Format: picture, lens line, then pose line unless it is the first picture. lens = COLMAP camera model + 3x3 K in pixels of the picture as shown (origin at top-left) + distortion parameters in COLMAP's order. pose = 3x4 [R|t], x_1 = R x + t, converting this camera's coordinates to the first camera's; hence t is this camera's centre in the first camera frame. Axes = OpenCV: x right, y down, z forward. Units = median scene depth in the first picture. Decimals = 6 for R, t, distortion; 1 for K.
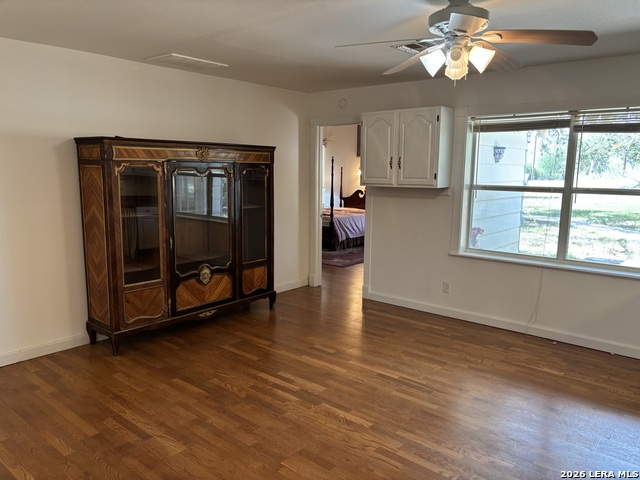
lens RADIAL K [[486.8, 0, 320.2], [0, 486.8, 242.7], [0, 0, 1]] dist [0.056260, -0.042229]
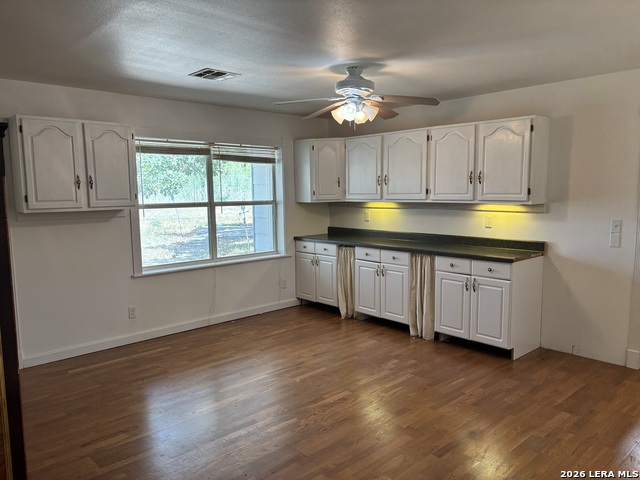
lens RADIAL K [[486.8, 0, 325.2], [0, 486.8, 244.1], [0, 0, 1]] dist [0.056260, -0.042229]
pose [[0.104240, -0.125102, 0.986653, -0.710042], [0.163830, 0.980665, 0.107034, -0.090458], [-0.980966, 0.150486, 0.122720, 0.557350]]
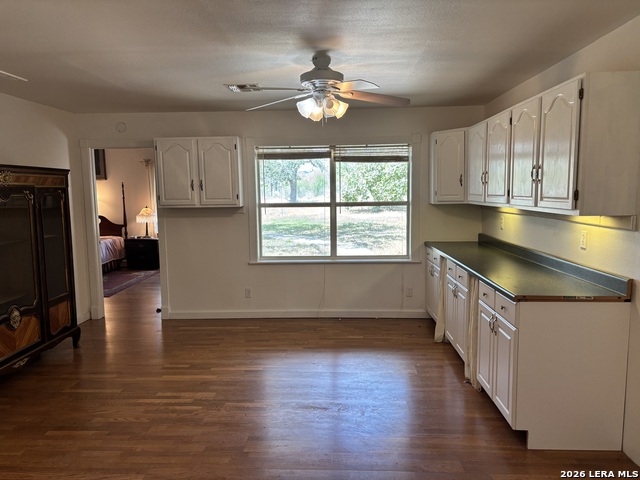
lens RADIAL K [[486.8, 0, 318.5], [0, 486.8, 243.5], [0, 0, 1]] dist [0.056260, -0.042229]
pose [[0.788089, -0.087556, 0.609303, -0.335639], [0.115683, 0.993262, -0.006897, 0.003442], [-0.604593, 0.075921, 0.792908, -0.015469]]
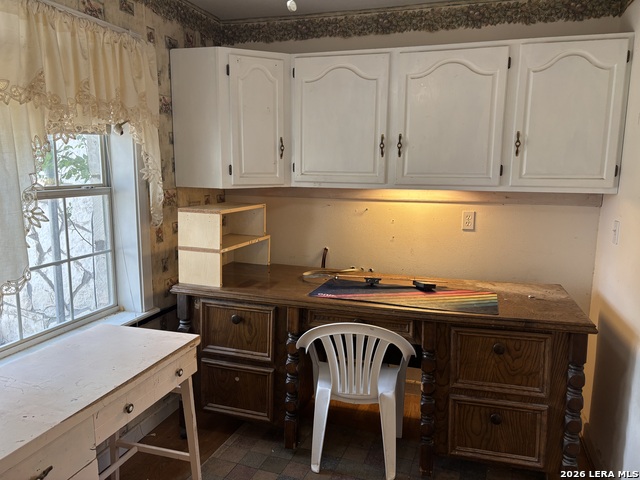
lens RADIAL K [[486.8, 0, 321.2], [0, 486.8, 240.3], [0, 0, 1]] dist [0.056260, -0.042229]
pose [[-0.378425, -0.157361, 0.912158, -0.033956], [0.134257, 0.965691, 0.222295, -0.126870], [-0.915844, 0.206585, -0.344315, 0.857135]]
